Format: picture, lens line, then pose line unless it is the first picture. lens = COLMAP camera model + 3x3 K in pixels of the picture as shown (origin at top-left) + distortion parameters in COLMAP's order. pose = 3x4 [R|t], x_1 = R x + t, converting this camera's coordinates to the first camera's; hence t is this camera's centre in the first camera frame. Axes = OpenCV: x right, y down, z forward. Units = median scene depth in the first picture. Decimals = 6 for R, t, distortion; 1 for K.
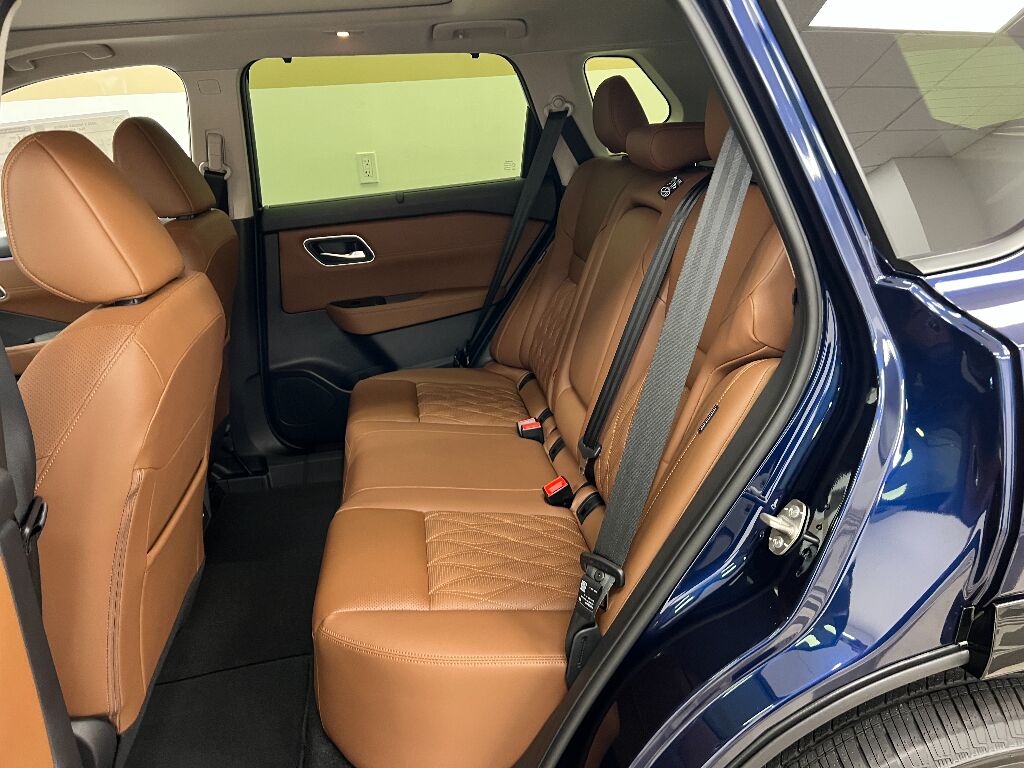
lens RADIAL K [[766.4, 0, 515.7], [0, 766.4, 382.4], [0, 0, 1]] dist [0.069422, -0.066514]
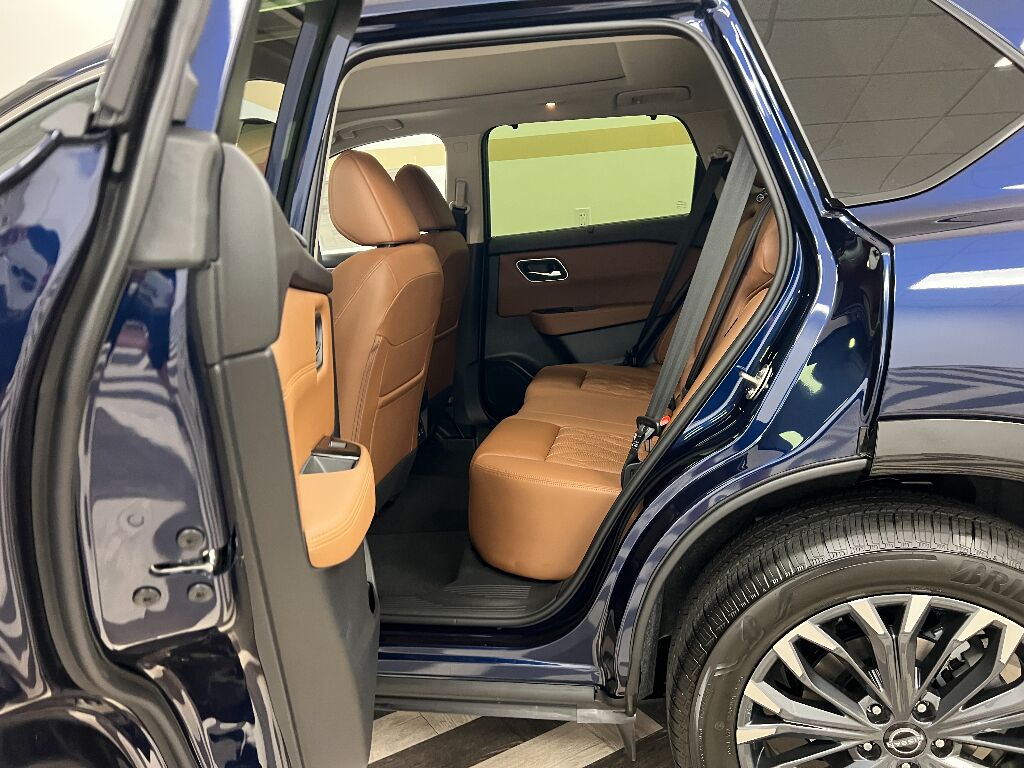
lens RADIAL K [[777.2, 0, 510.9], [0, 777.2, 414.9], [0, 0, 1]] dist [0.065084, -0.083349]
pose [[0.943368, 0.072733, -0.323677, 0.176832], [-0.100419, 0.992504, -0.069651, 0.180629], [0.316185, 0.098209, 0.943601, -0.255922]]
